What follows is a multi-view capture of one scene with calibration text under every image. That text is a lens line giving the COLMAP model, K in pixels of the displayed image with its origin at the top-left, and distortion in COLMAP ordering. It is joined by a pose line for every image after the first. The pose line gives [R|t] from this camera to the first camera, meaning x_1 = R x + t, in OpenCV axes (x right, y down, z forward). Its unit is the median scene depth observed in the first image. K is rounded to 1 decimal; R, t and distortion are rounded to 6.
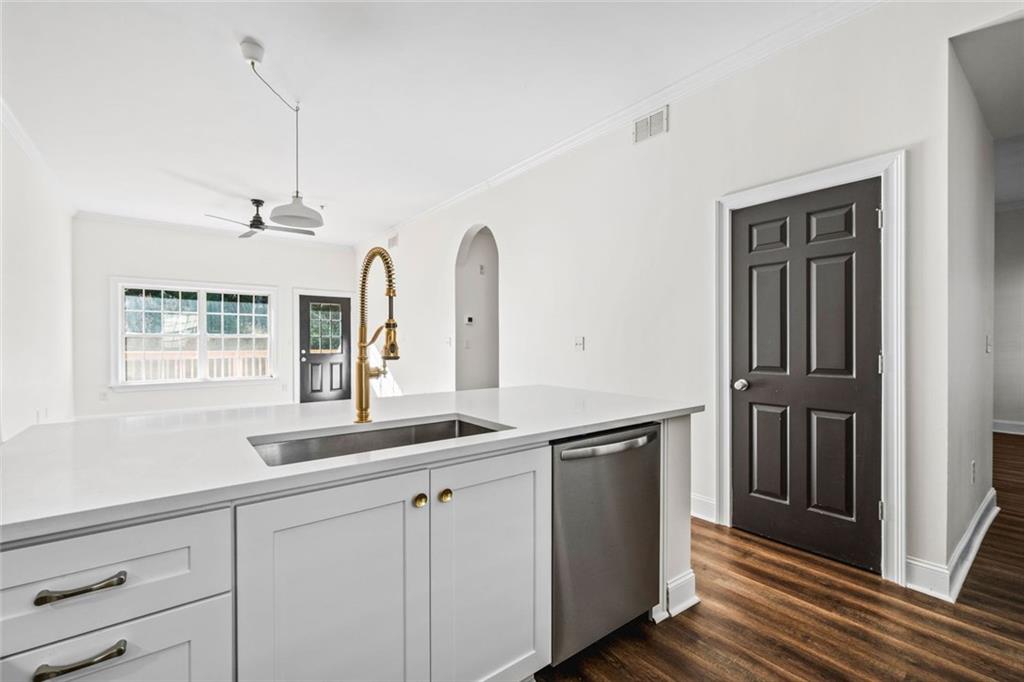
lens RADIAL K [[432.3, 0, 518.1], [0, 432.3, 342.6], [0, 0, 1]] dist [0.005007, -0.001168]
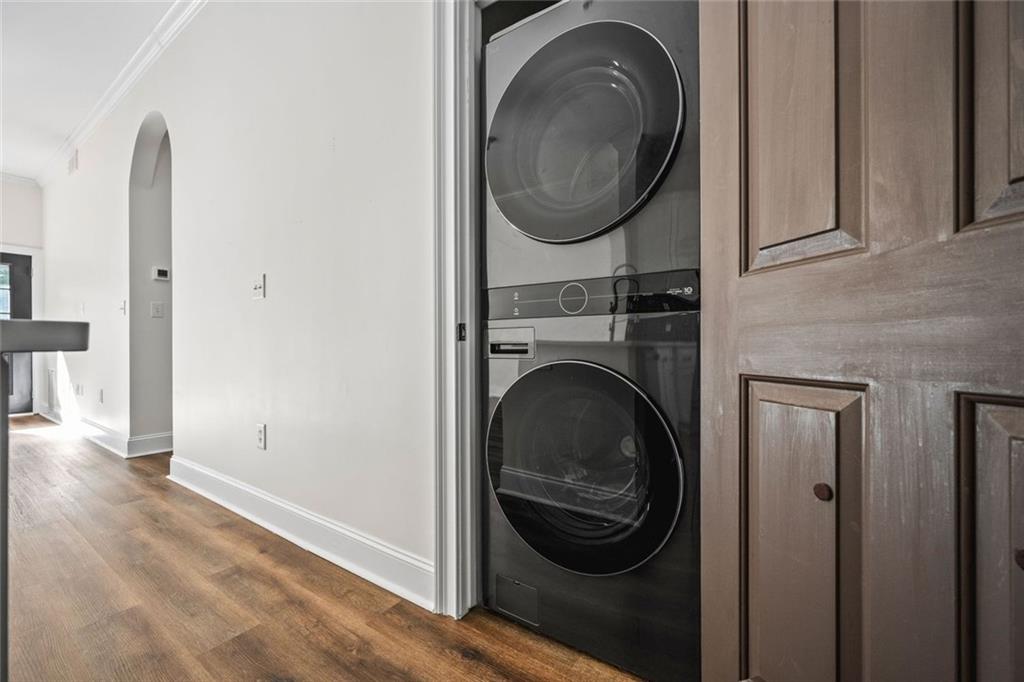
lens RADIAL K [[432.3, 0, 501.7], [0, 432.3, 341.4], [0, 0, 1]] dist [0.005007, -0.001168]
pose [[0.961102, -0.003855, 0.276166, 0.142711], [0.004394, 0.999989, -0.001333, 0.037617], [-0.276158, 0.002495, 0.961109, 0.179001]]
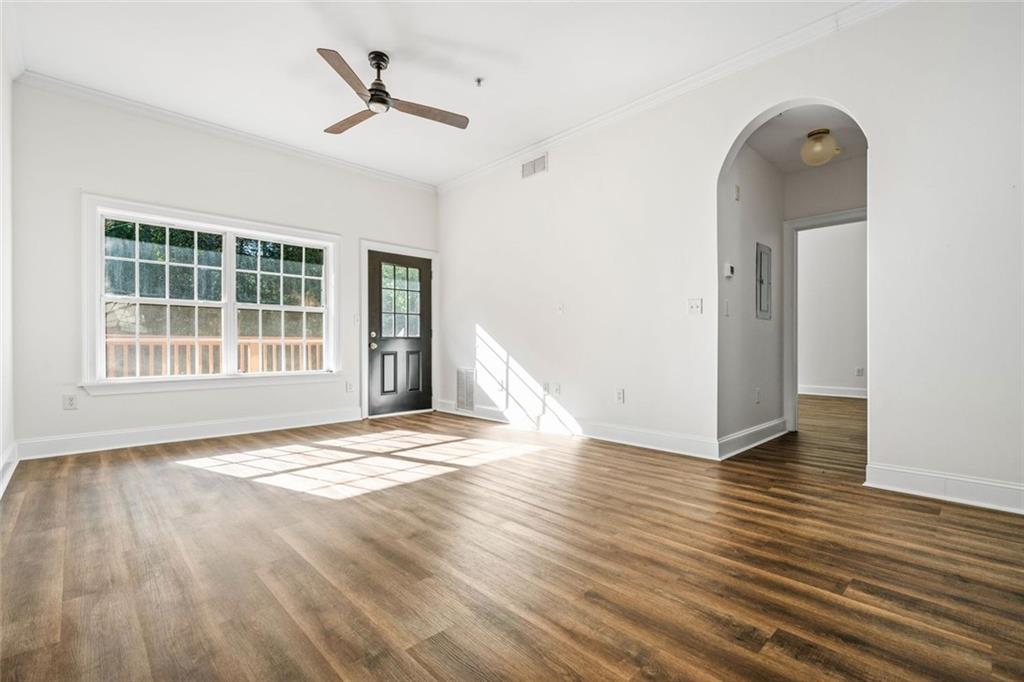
lens RADIAL K [[459.5, 0, 535.7], [0, 459.5, 349.4], [0, 0, 1]] dist [-0.003110, -0.000476]
pose [[0.994285, -0.001193, 0.106752, -0.345777], [-0.000147, 0.999921, 0.012546, 0.037848], [-0.106758, -0.012490, 0.994207, 0.280041]]
